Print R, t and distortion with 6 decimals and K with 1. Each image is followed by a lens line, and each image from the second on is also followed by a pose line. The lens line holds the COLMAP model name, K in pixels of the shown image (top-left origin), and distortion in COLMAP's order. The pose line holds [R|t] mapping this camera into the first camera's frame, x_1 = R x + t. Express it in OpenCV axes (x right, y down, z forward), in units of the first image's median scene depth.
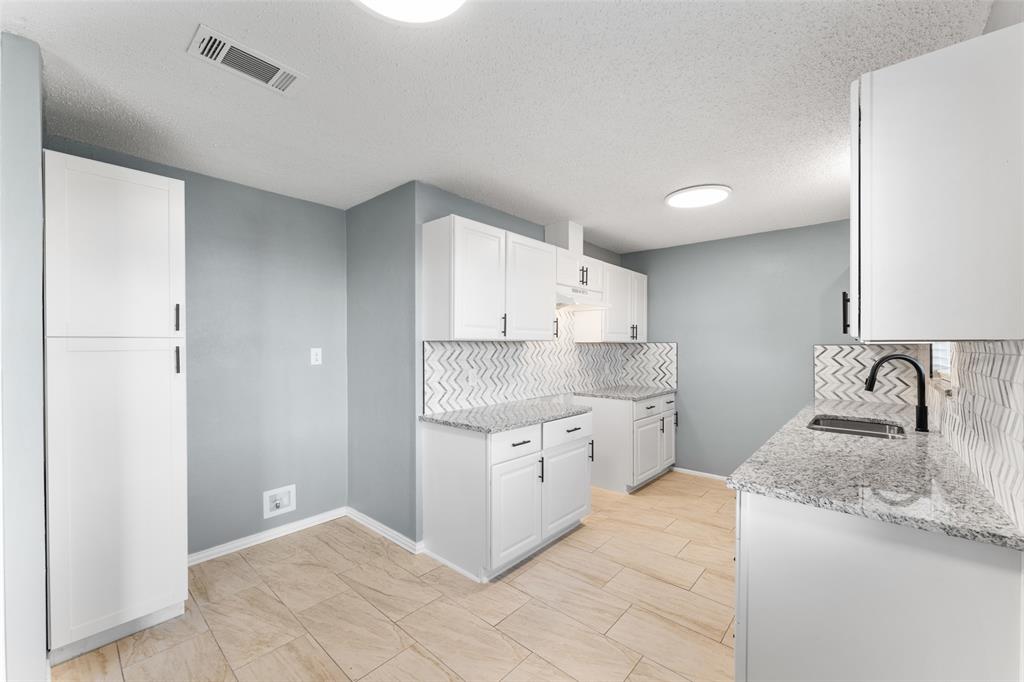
lens RADIAL K [[405.9, 0, 506.0], [0, 405.9, 346.6], [0, 0, 1]] dist [-0.001317, -0.000033]
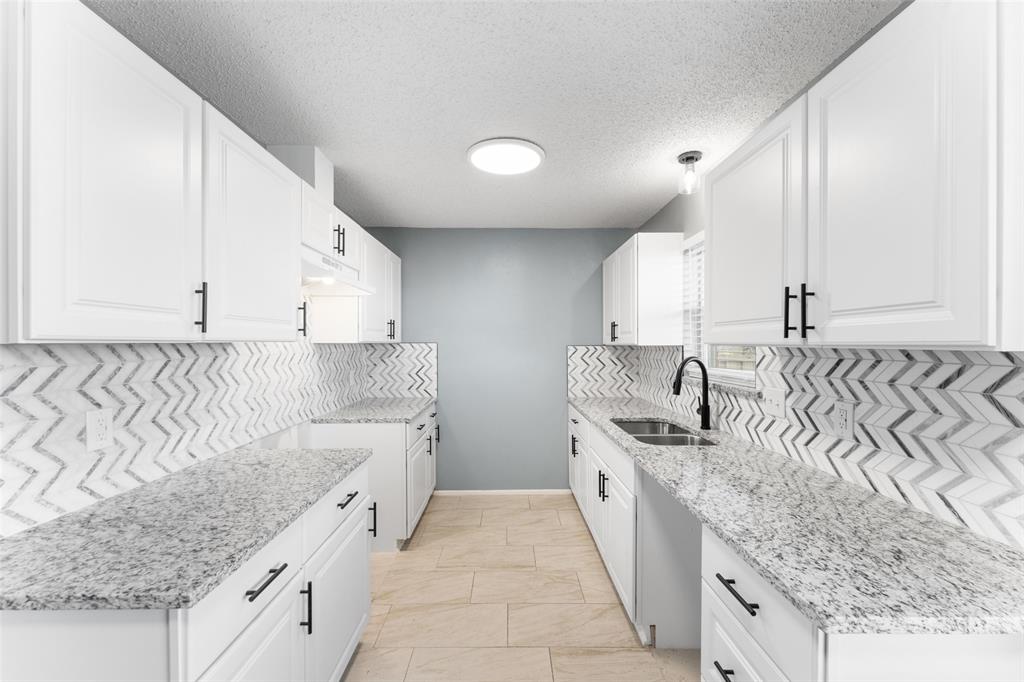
lens RADIAL K [[405.9, 0, 508.3], [0, 405.9, 346.8], [0, 0, 1]] dist [-0.001317, -0.000033]
pose [[0.743499, -0.007610, 0.668694, -0.041302], [0.002892, 0.999962, 0.008165, -0.010364], [-0.668731, -0.004137, 0.743493, 0.351836]]
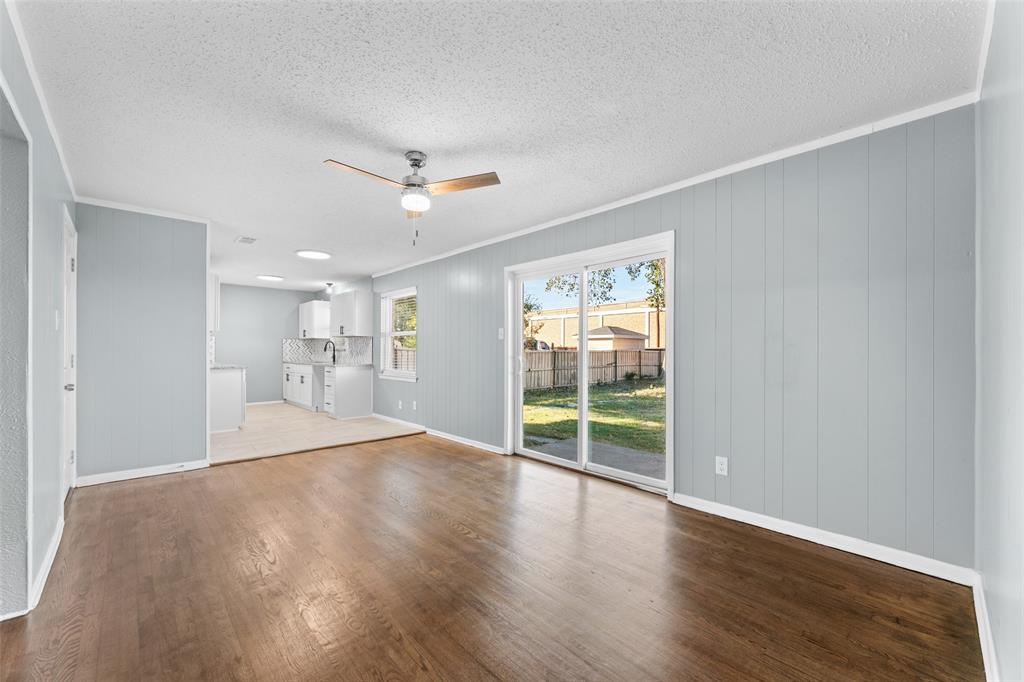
lens RADIAL K [[405.9, 0, 508.3], [0, 405.9, 351.6], [0, 0, 1]] dist [-0.001317, -0.000033]
pose [[0.090917, -0.004517, 0.995848, -1.576093], [-0.002847, 0.999984, 0.004796, 0.057584], [-0.995854, -0.003271, 0.090903, -0.573357]]
